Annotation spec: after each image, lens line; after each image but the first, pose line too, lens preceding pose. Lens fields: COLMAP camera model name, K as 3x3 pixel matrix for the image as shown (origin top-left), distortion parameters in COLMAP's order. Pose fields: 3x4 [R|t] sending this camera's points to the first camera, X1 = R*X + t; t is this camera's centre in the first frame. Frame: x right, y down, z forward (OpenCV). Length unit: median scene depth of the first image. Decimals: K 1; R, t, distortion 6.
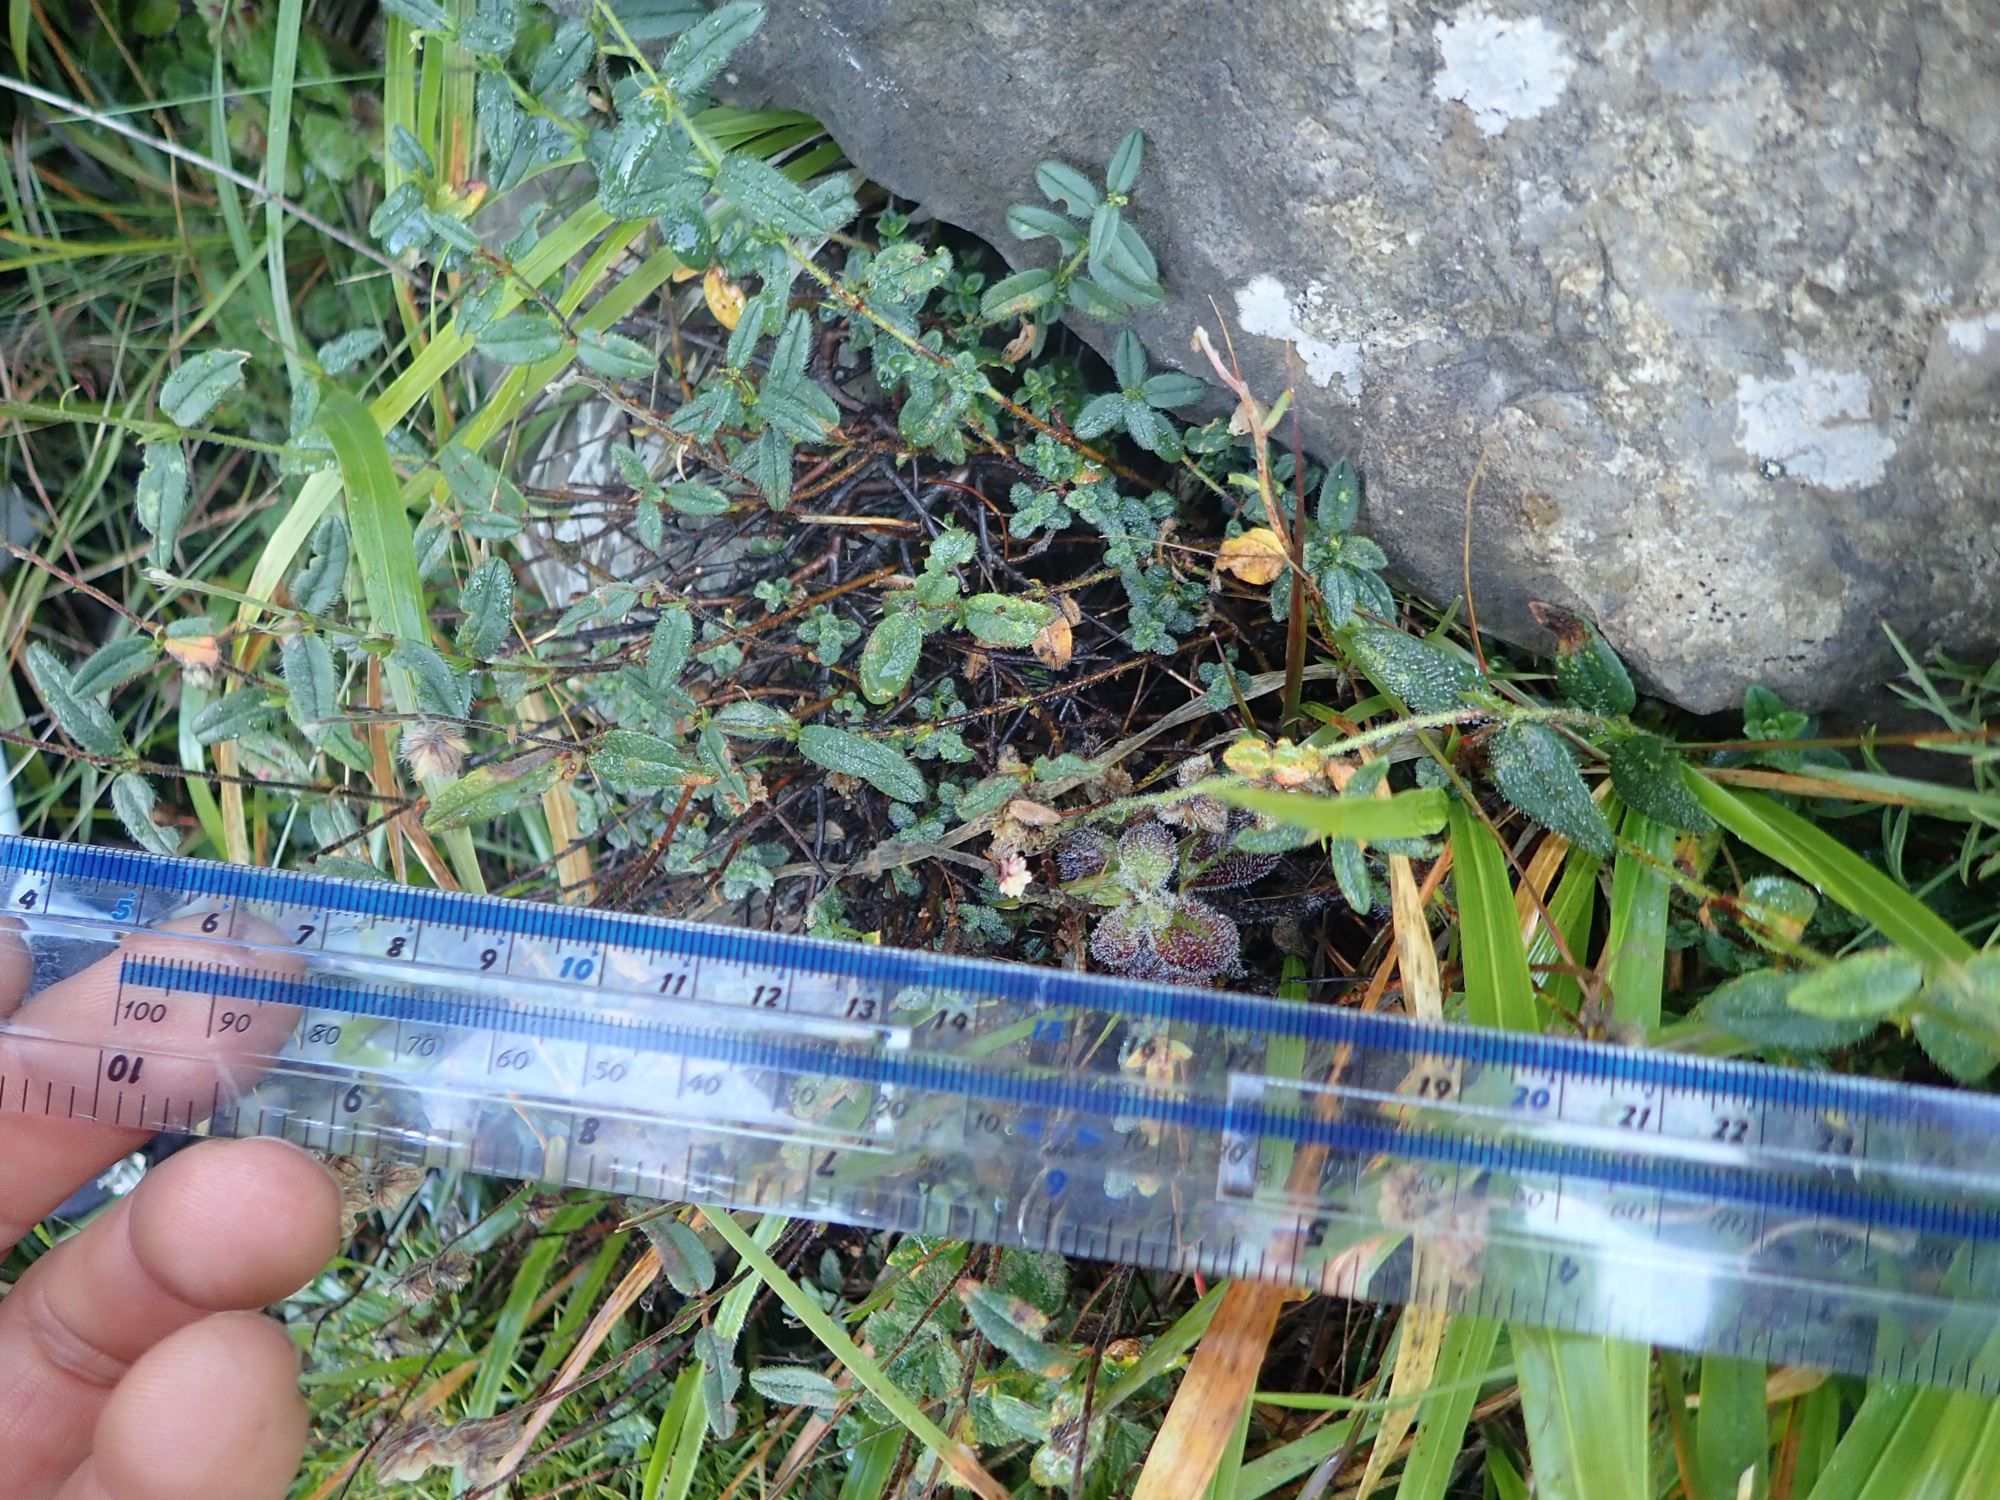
lens RADIAL K [[1449.8, 0, 997.1], [0, 1449.8, 761.4], [0, 0, 1]] dist [0.036017, -0.000749]
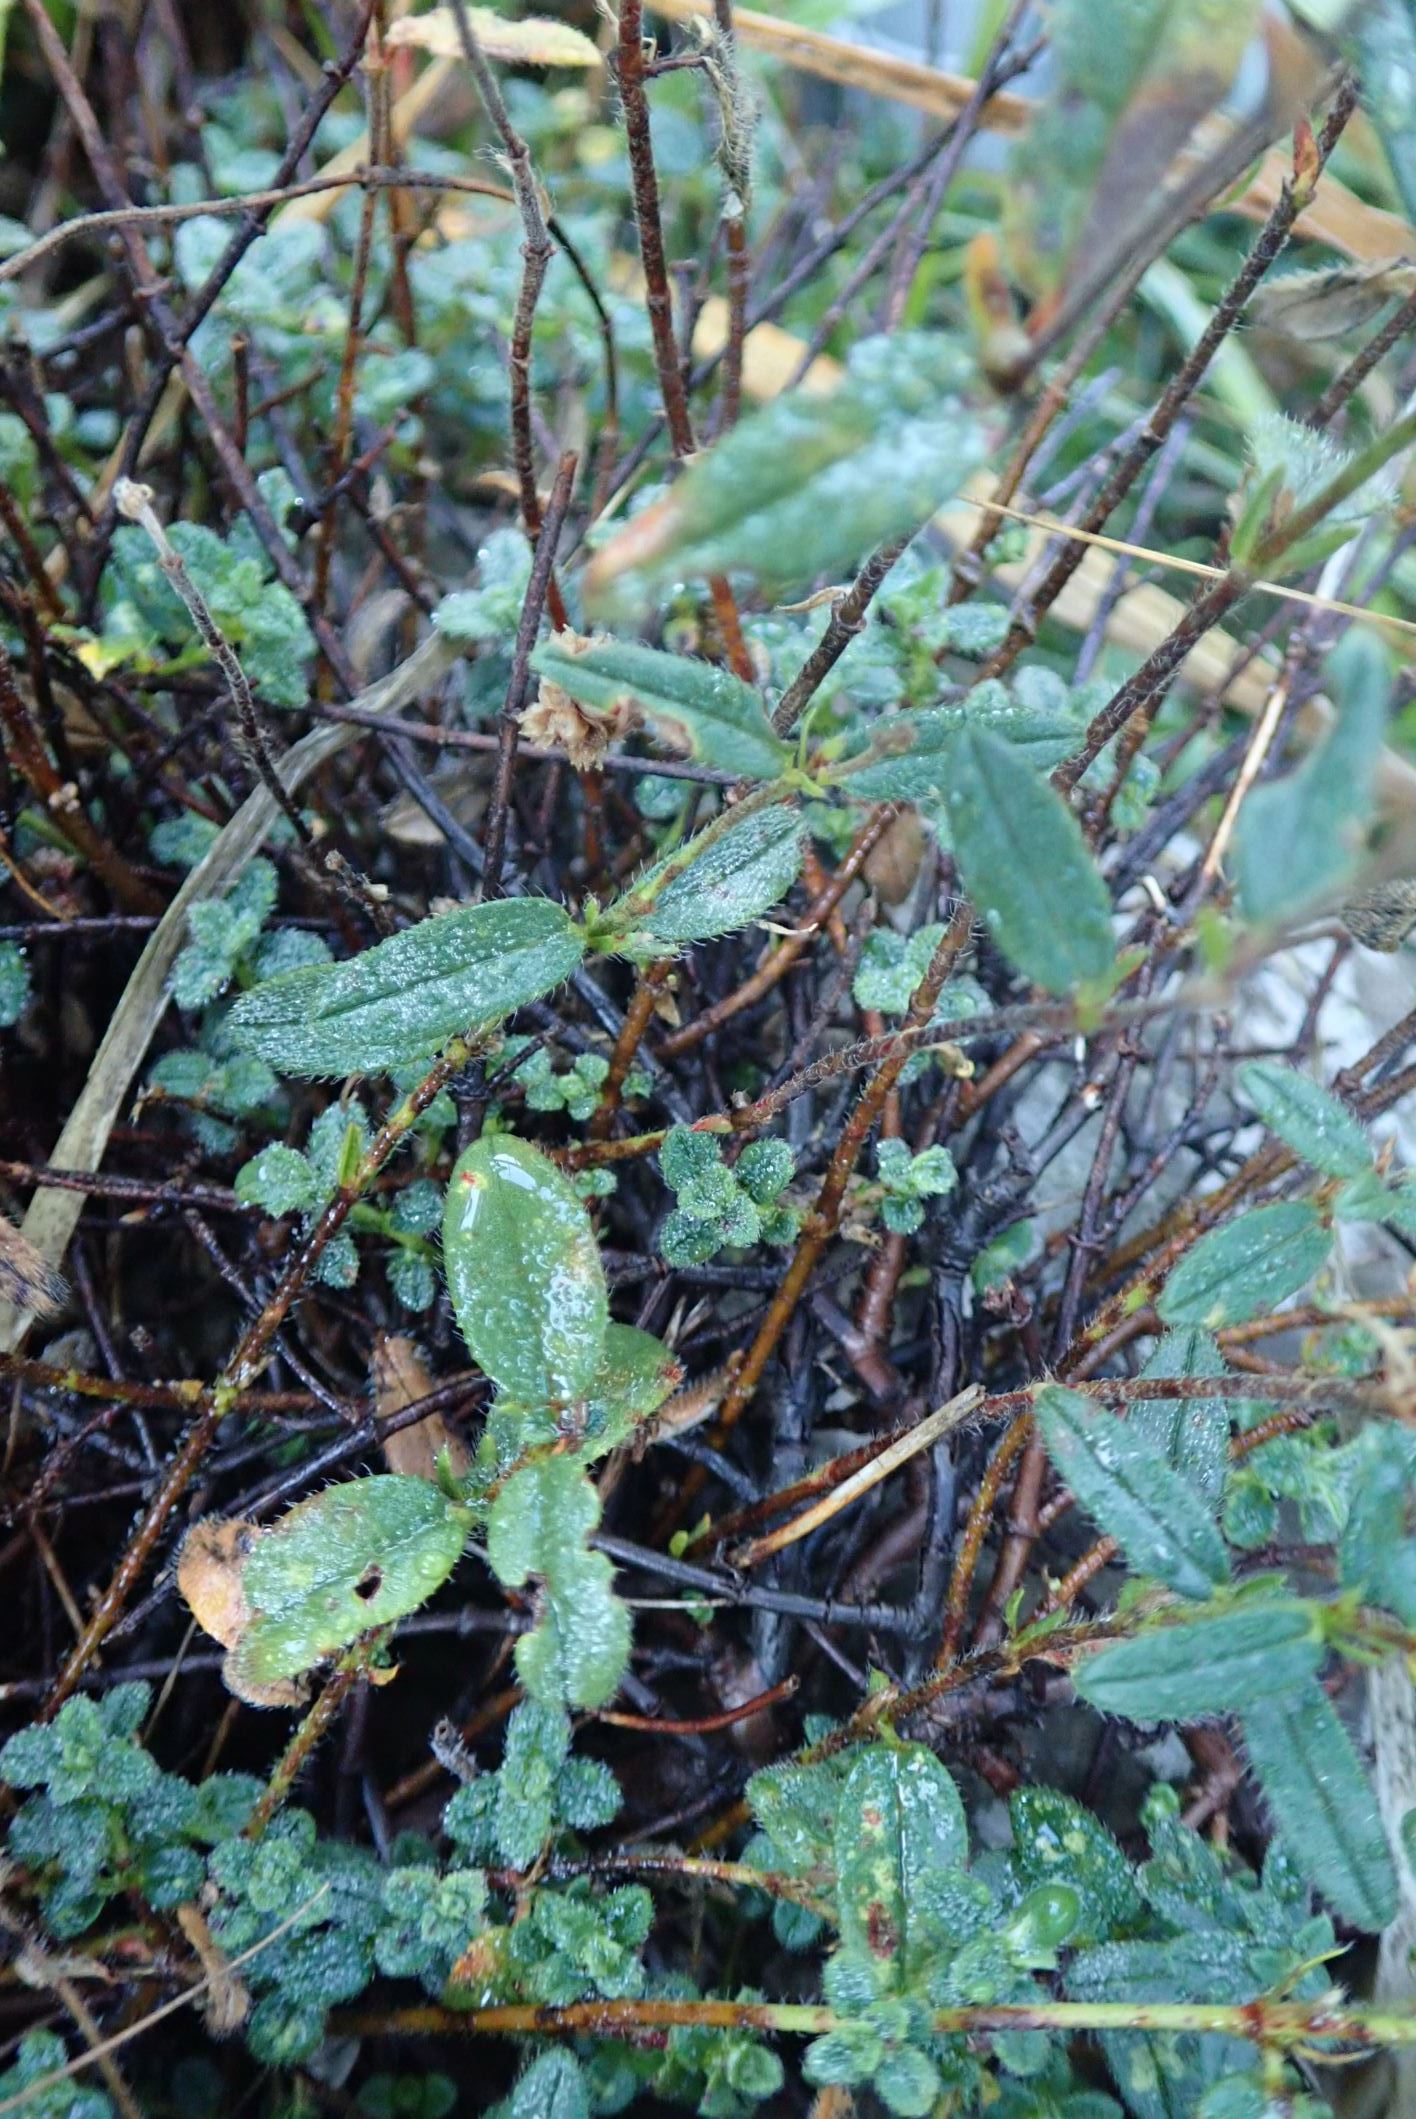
lens RADIAL K [[1865.2, 0, 711.3], [0, 1865.2, 1065.5], [0, 0, 1]] dist [-0.016278, -0.003498]
pose [[-0.760076, 0.646439, -0.066343, -0.101955], [-0.648121, -0.761520, 0.005202, -0.061818], [-0.047158, 0.046952, 0.997783, 0.511435]]
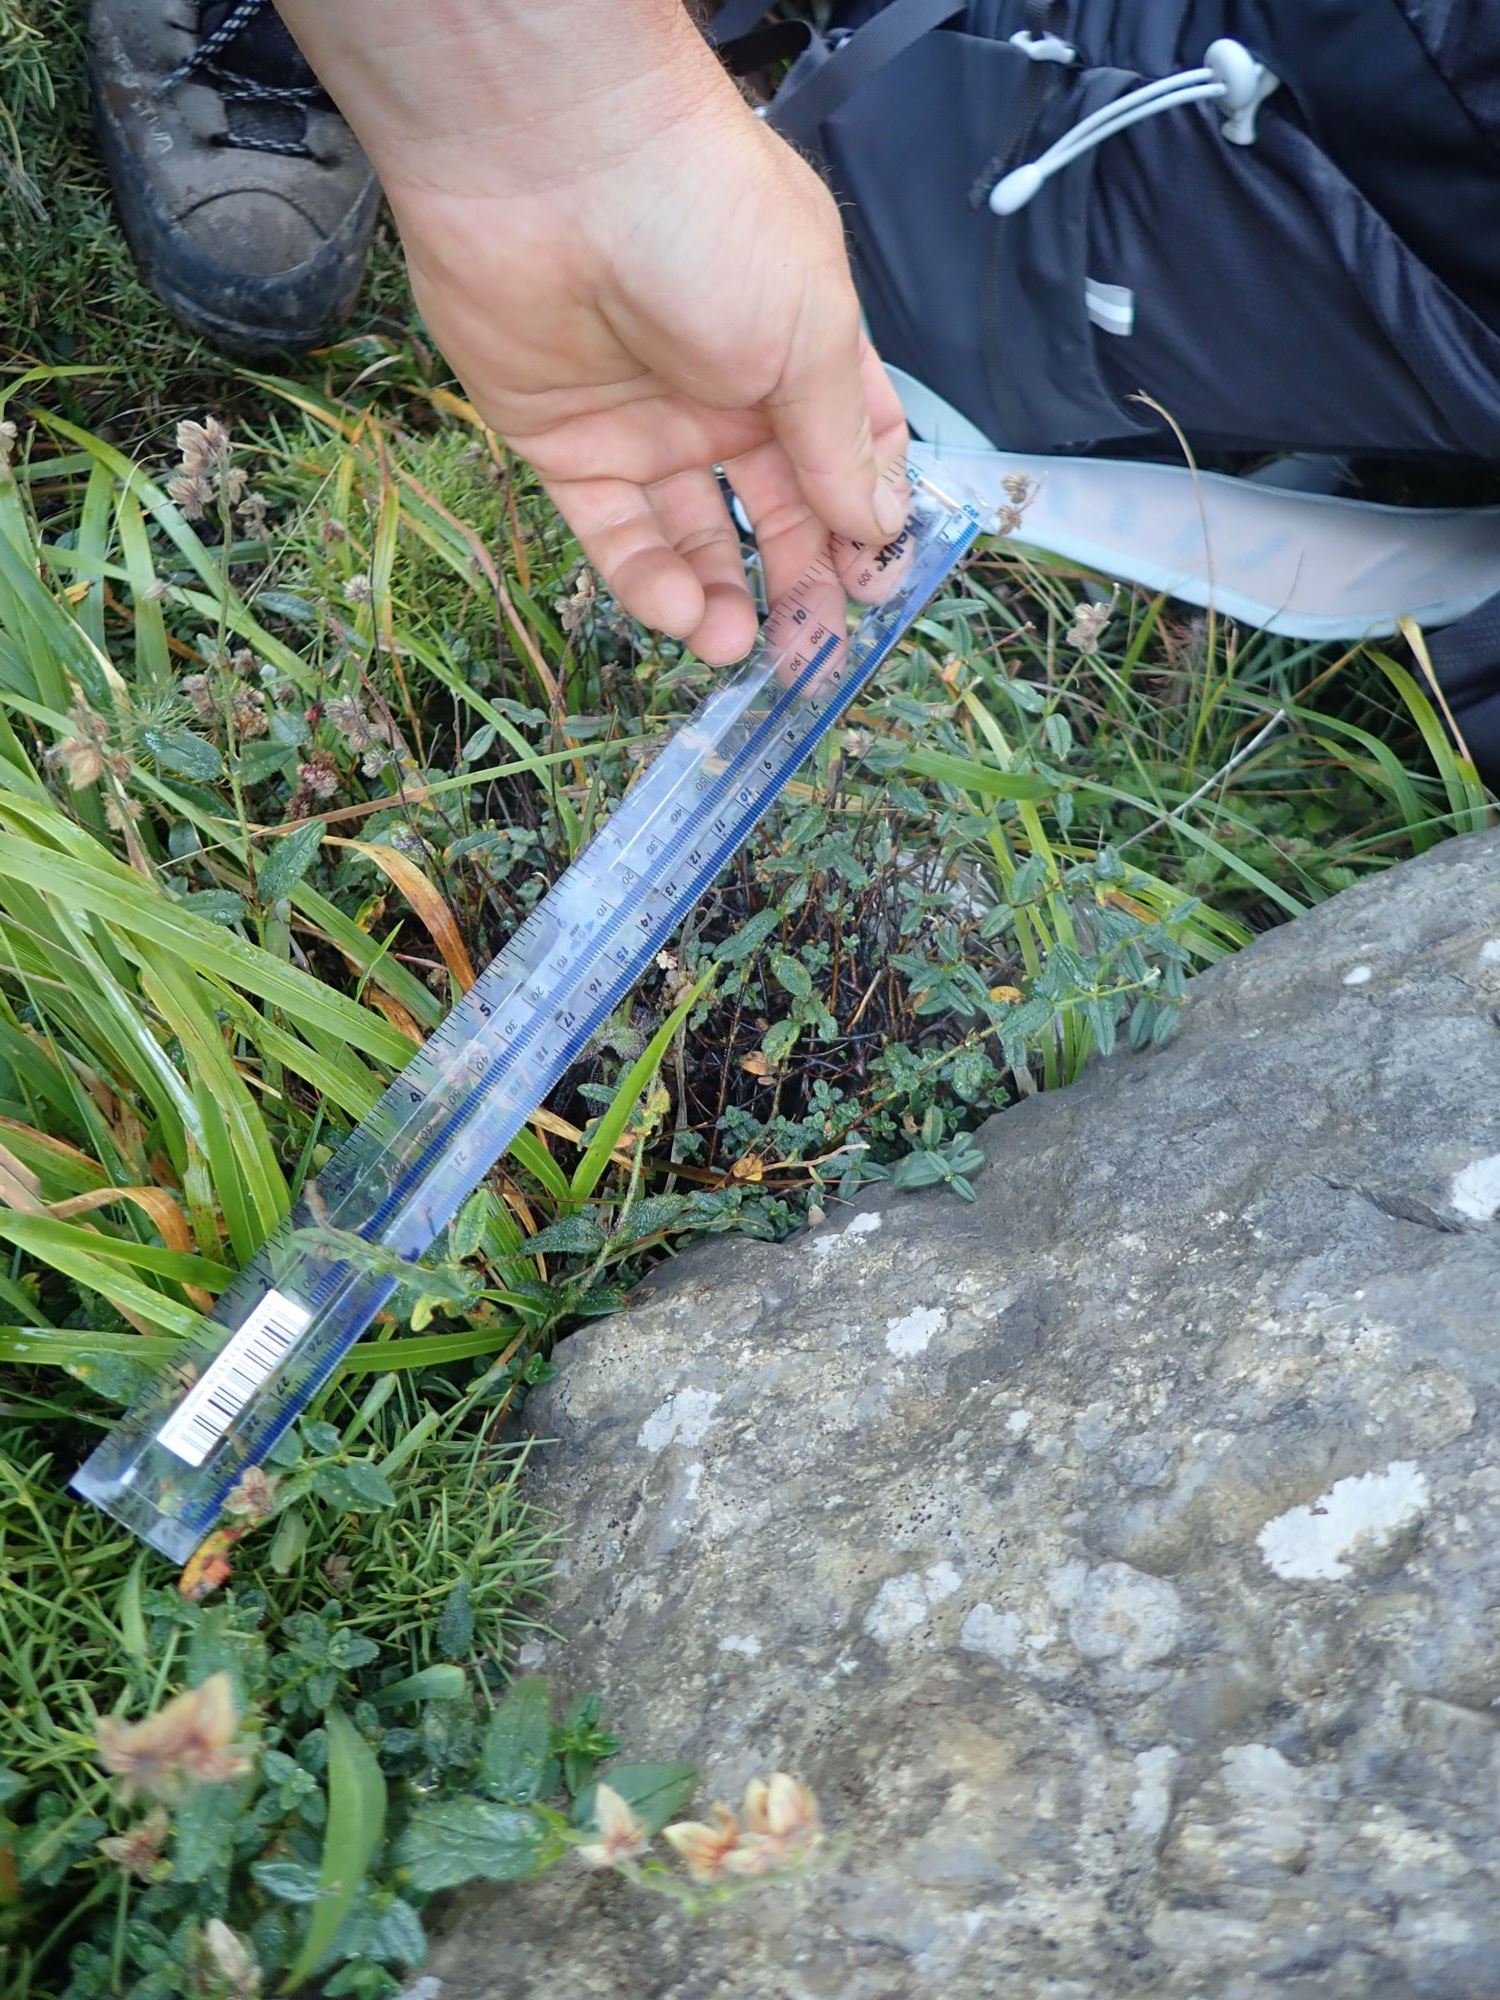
lens RADIAL K [[1449.8, 0, 751.8], [0, 1449.8, 997.4], [0, 0, 1]] dist [0.036017, -0.000749]
pose [[-0.465352, 0.863526, -0.194344, 0.311070], [-0.879023, -0.476604, -0.012890, -0.016835], [-0.103756, 0.164834, 0.980849, -0.740626]]
